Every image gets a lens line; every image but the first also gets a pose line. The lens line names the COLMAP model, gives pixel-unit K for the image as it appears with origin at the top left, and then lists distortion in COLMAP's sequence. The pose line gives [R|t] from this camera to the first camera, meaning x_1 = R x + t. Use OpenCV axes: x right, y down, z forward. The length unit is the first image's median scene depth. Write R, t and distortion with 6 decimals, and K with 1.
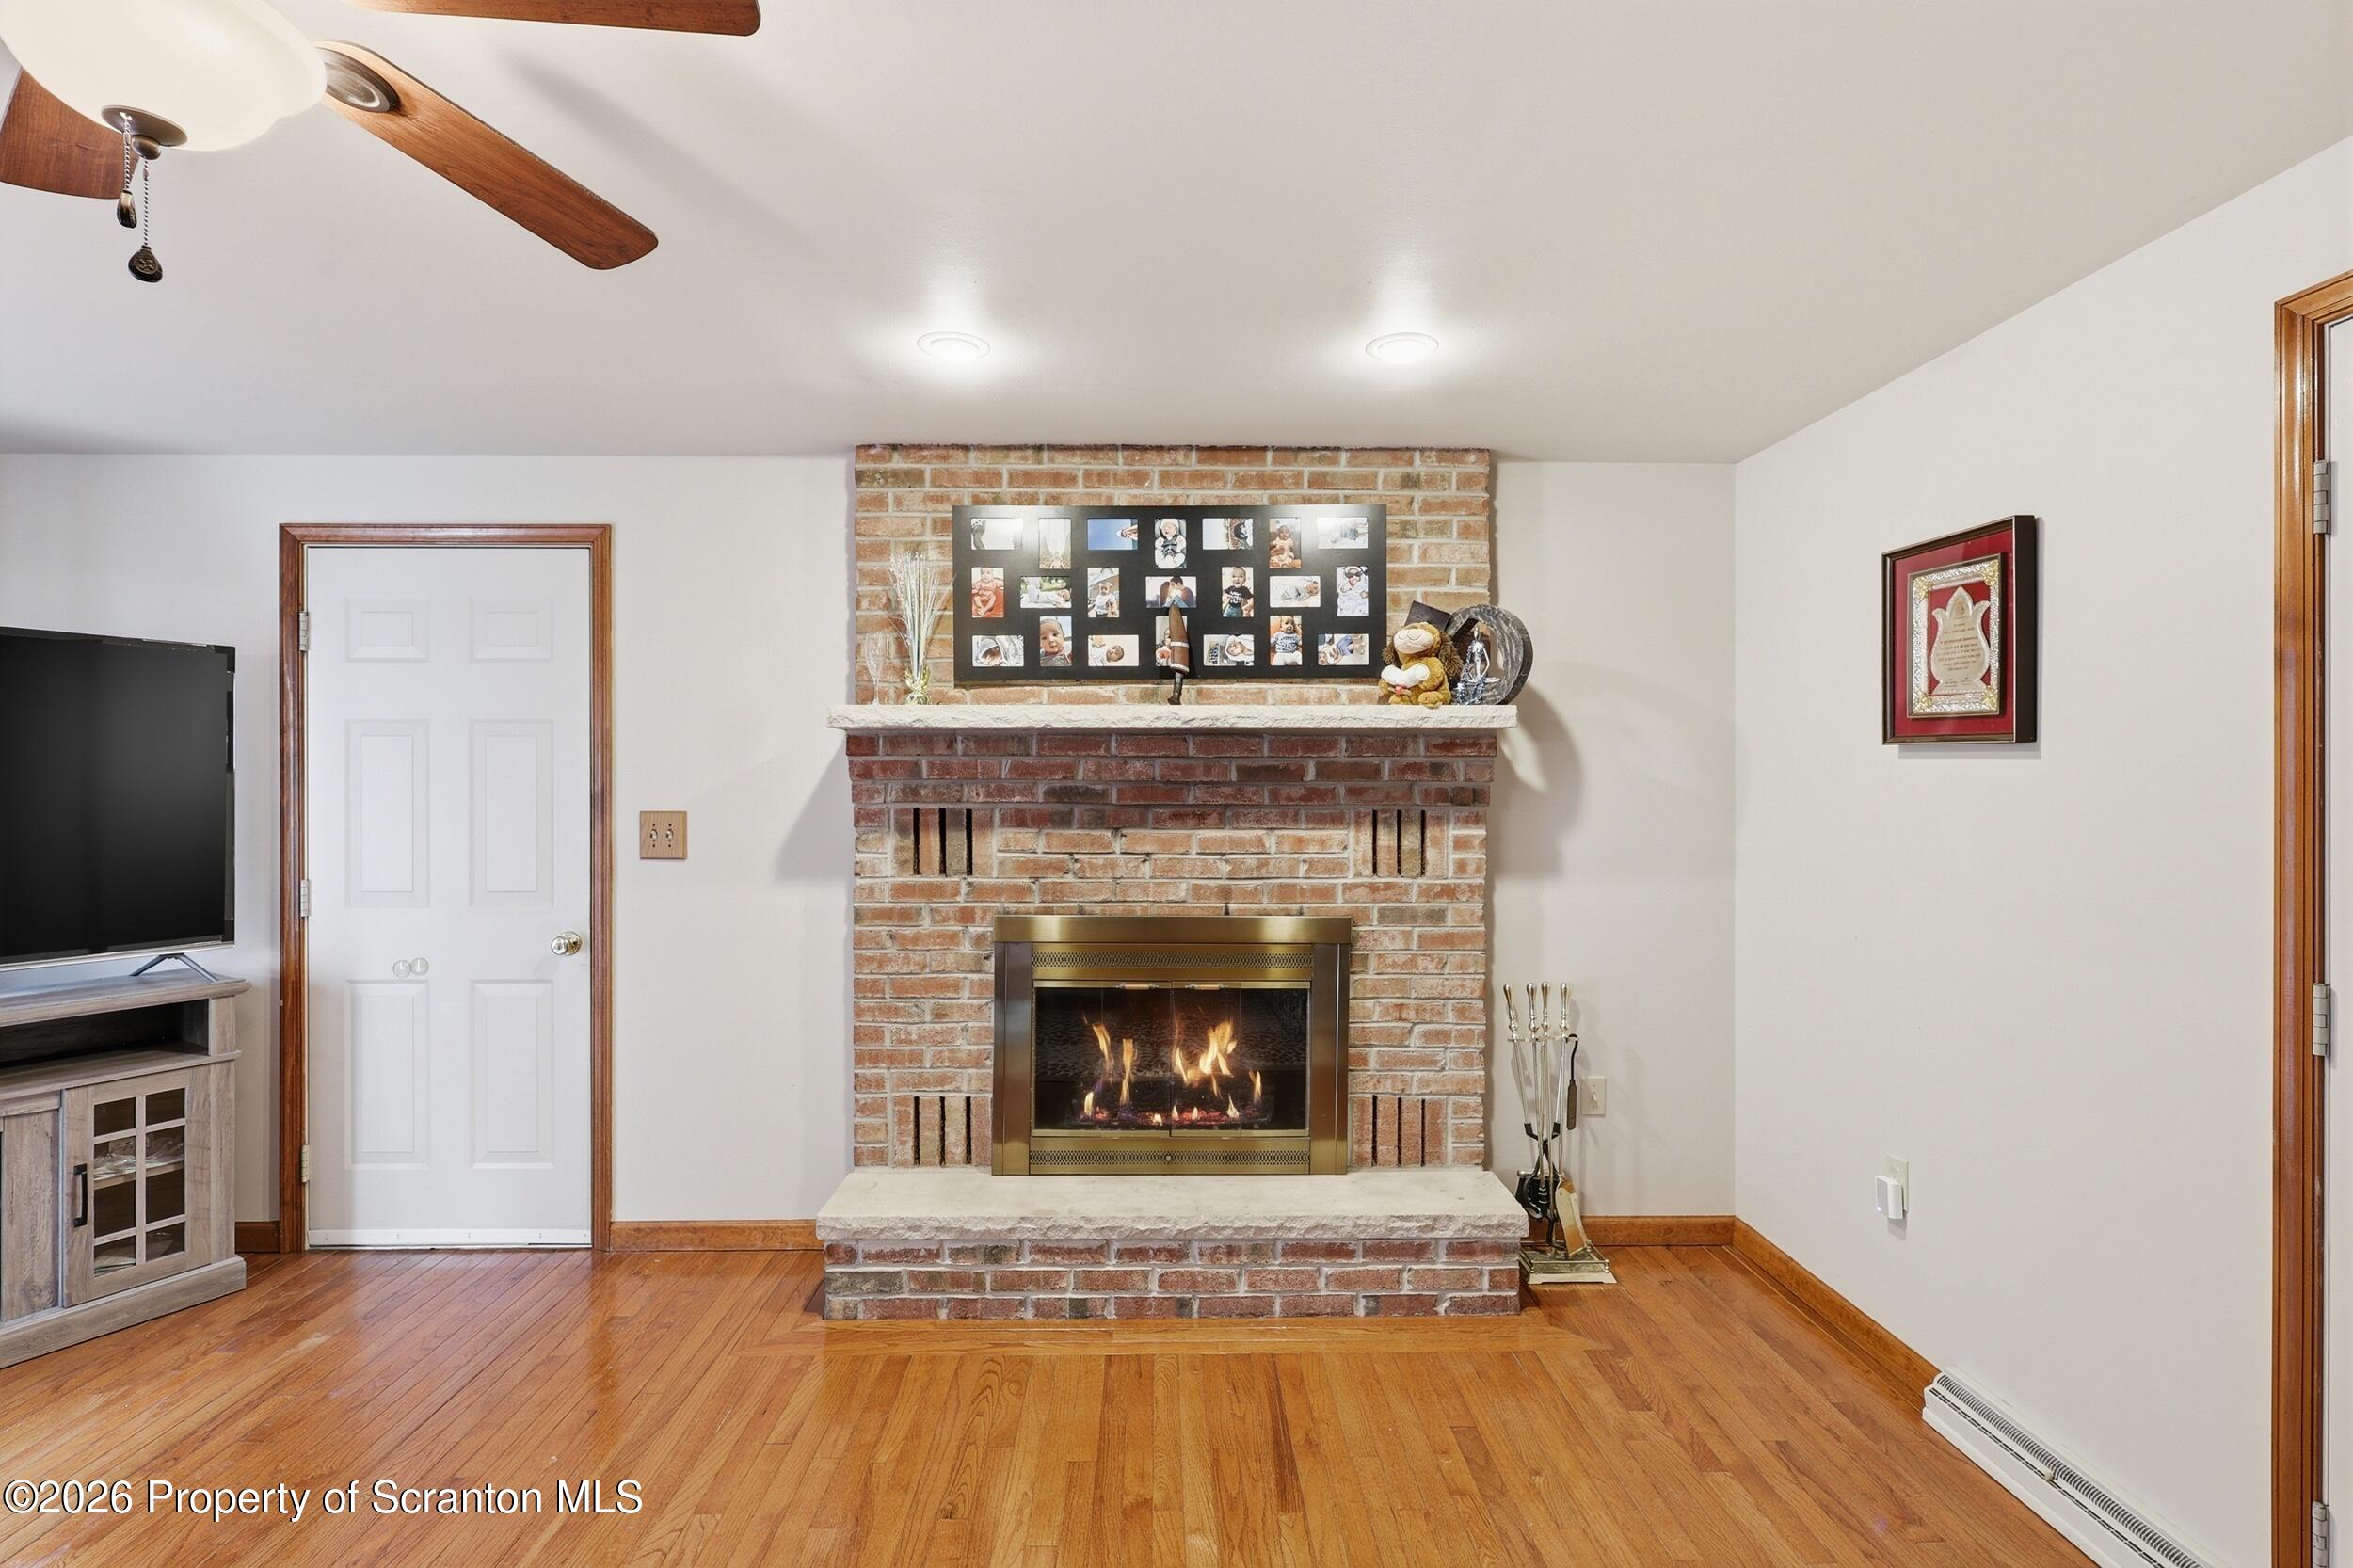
lens RADIAL K [[1088.7, 0, 1176.5], [0, 1088.7, 784.0], [0, 0, 1]] dist [0.000189, 0.000152]
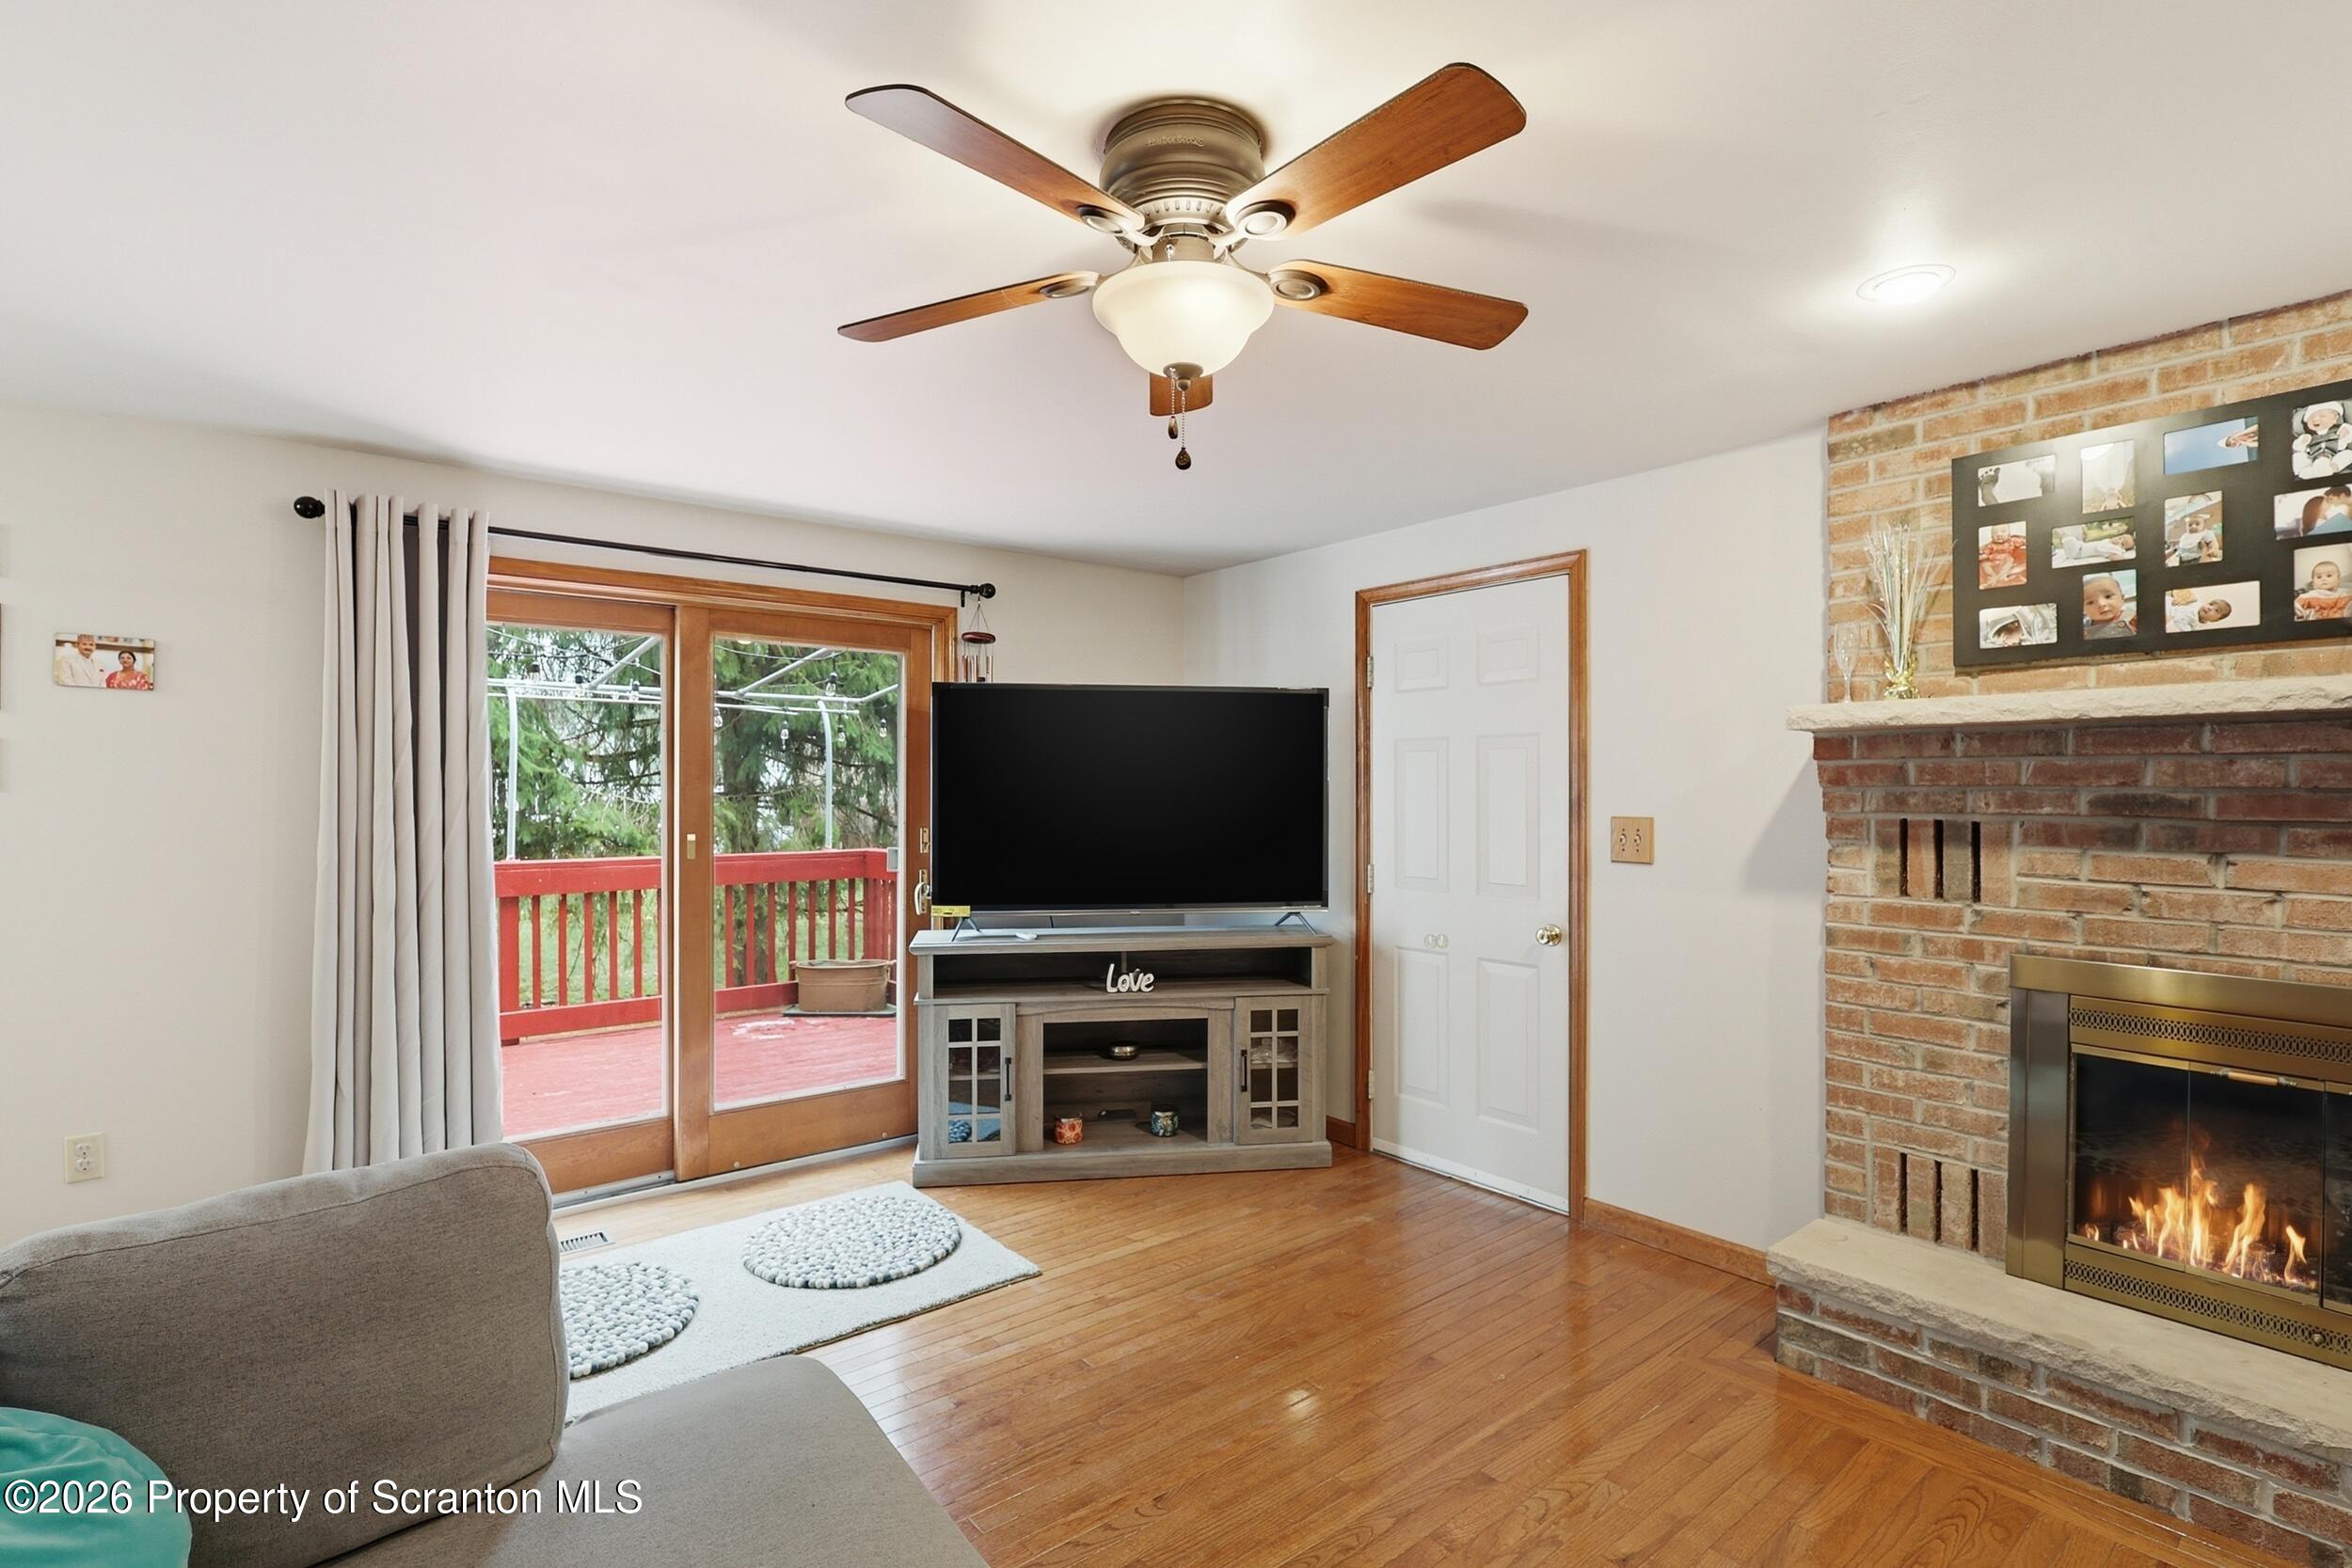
lens RADIAL K [[1138.6, 0, 1189.8], [0, 1138.6, 792.2], [0, 0, 1]] dist [0.003689, 0.001478]
pose [[0.619064, 0.003005, -0.785335, 0.127928], [-0.002416, 0.999995, 0.001922, 0.000565], [0.785337, 0.000707, 0.619068, -0.004179]]
